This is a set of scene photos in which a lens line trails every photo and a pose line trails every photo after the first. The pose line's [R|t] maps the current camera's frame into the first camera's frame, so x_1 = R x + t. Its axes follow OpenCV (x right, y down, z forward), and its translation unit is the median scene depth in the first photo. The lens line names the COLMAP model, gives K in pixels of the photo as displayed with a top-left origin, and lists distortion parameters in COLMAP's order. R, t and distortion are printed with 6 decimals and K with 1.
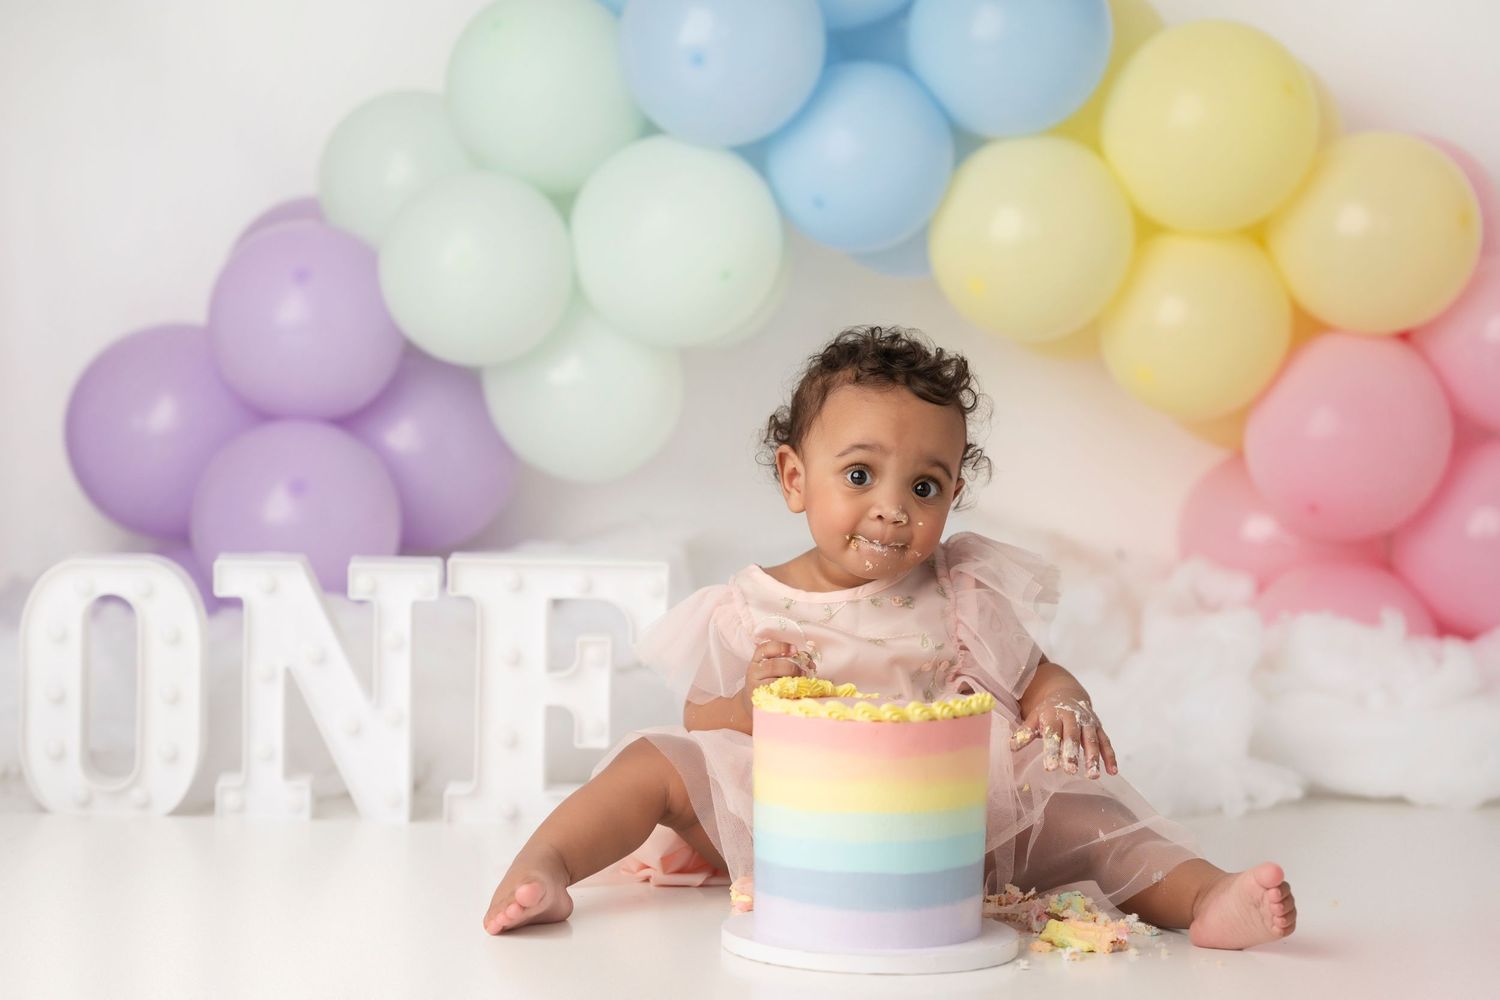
lens RADIAL K [[3494.7, 0, 750.0], [0, 3494.7, 500.0], [0, 0, 1]] dist [-0.021951, -0.277343]
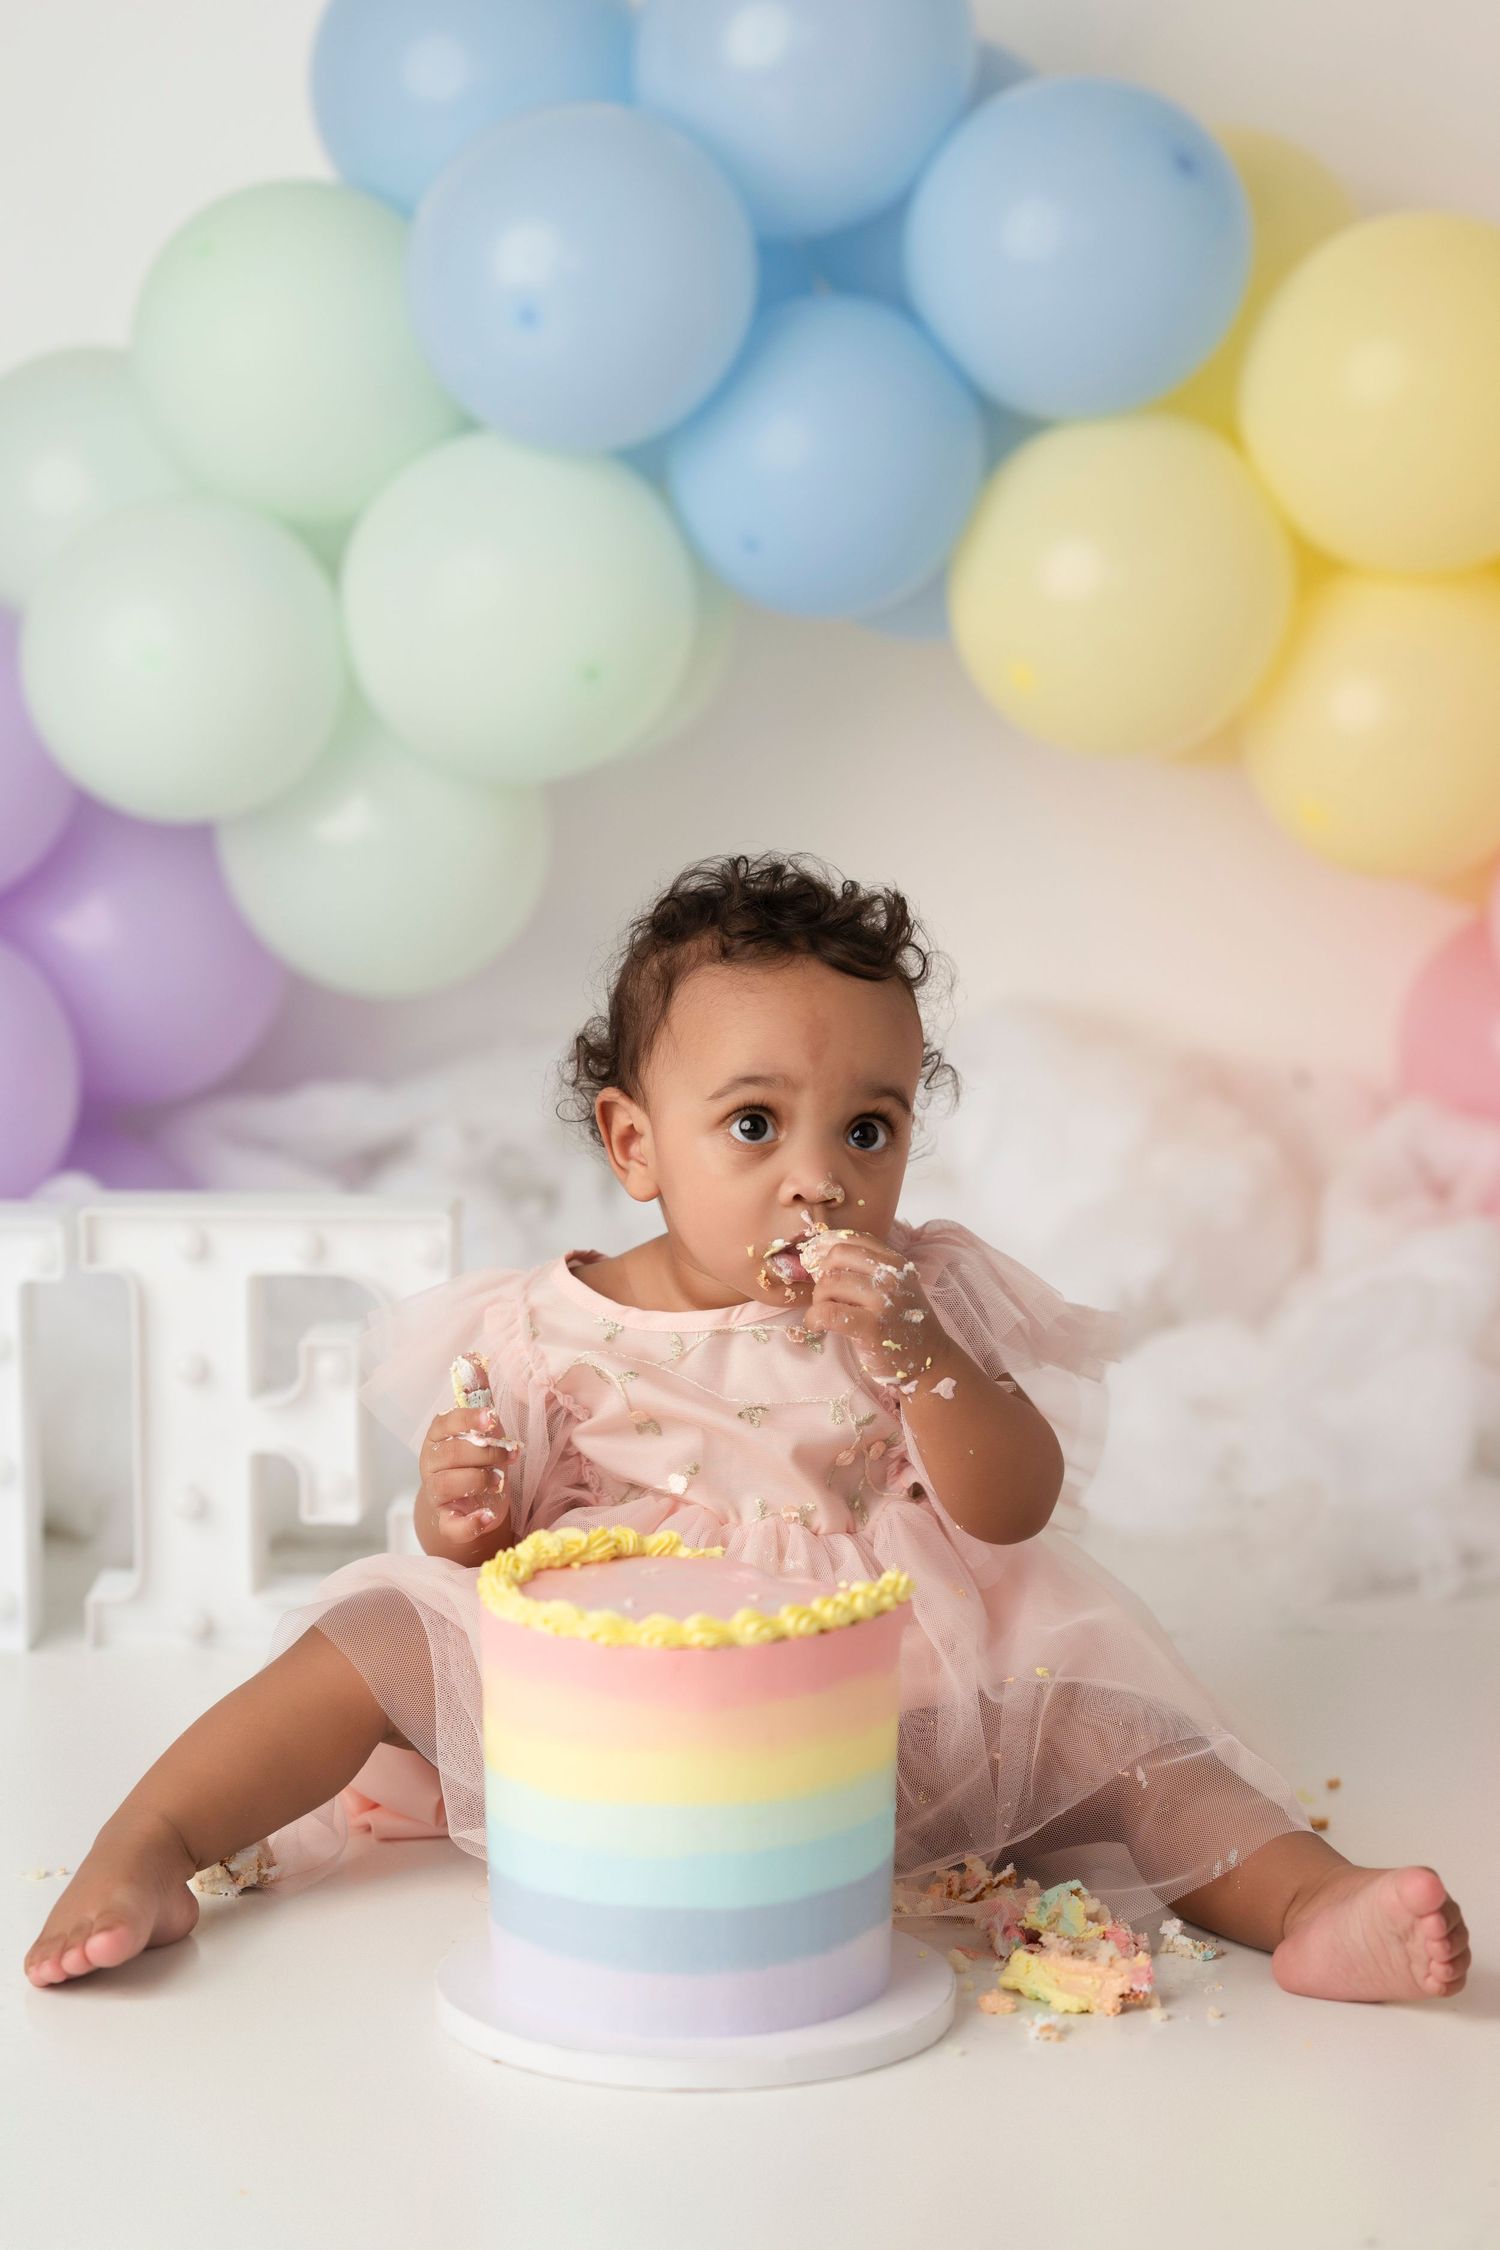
lens RADIAL K [[5242.0, 0, 750.0], [0, 5242.0, 1125.0], [0, 0, 1]] dist [-0.021951, -0.277343]
pose [[0.999294, -0.011336, -0.035815, 0.066006], [0.013970, 0.997148, 0.074171, -0.069231], [0.034872, -0.074619, 0.996602, 0.138322]]
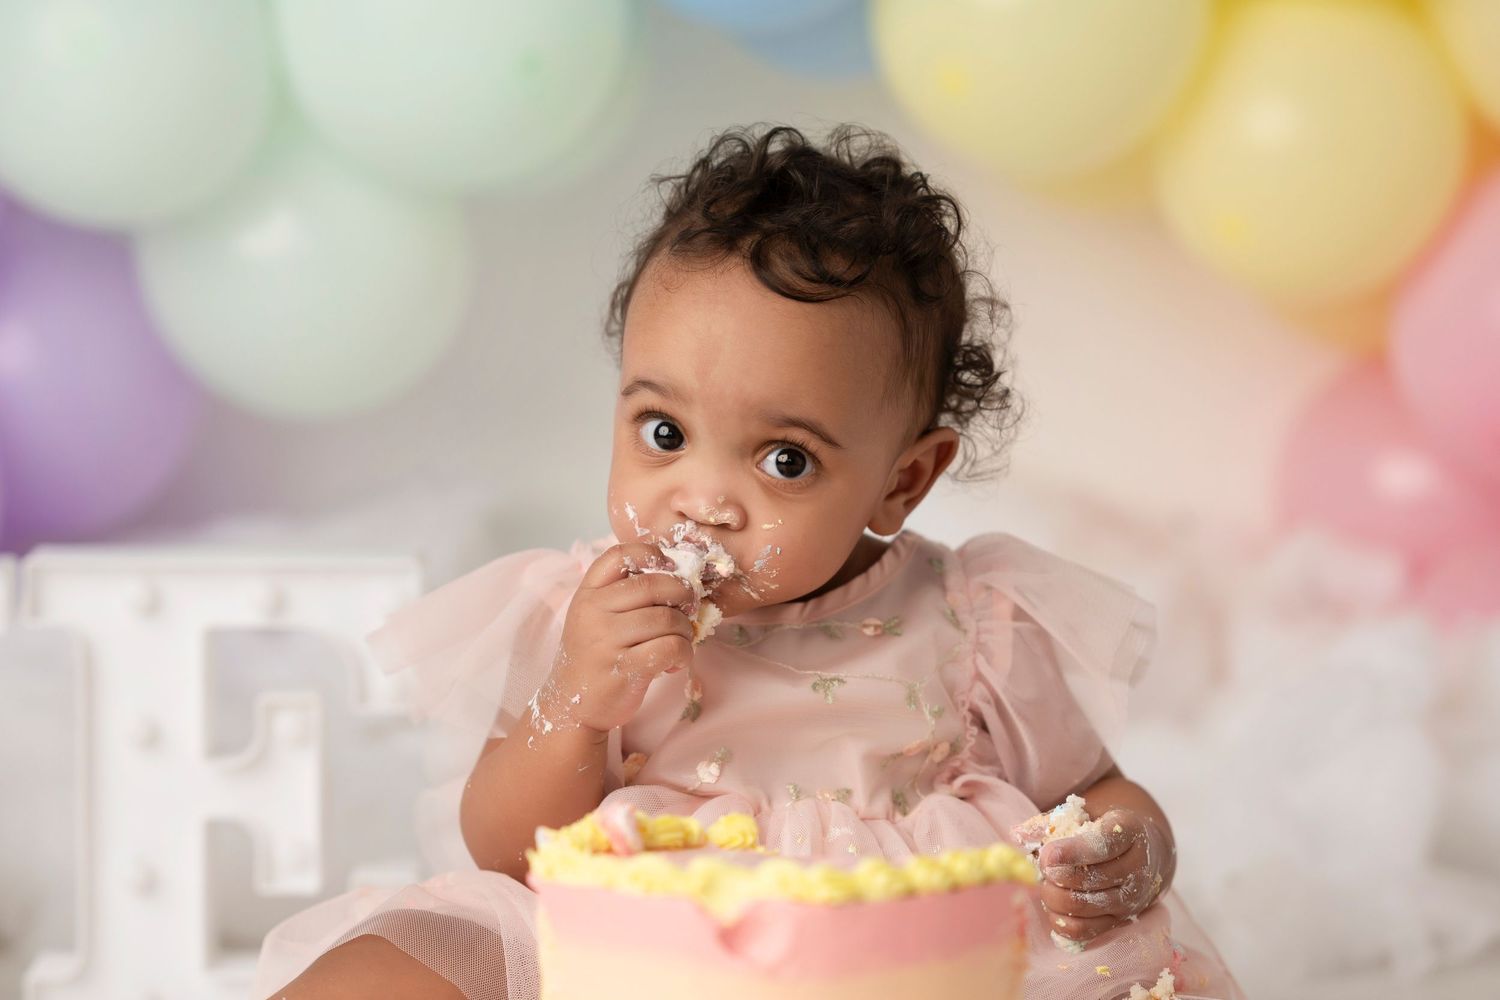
lens RADIAL K [[4373.4, 0, 841.2], [0, 4373.4, 437.5], [0, 0, 1]] dist [0.034748, -0.165755]
pose [[0.998827, -0.015413, 0.045908, 0.013651], [0.015493, 0.999879, -0.001379, 0.000347], [-0.045881, 0.002088, 0.998945, 0.334291]]
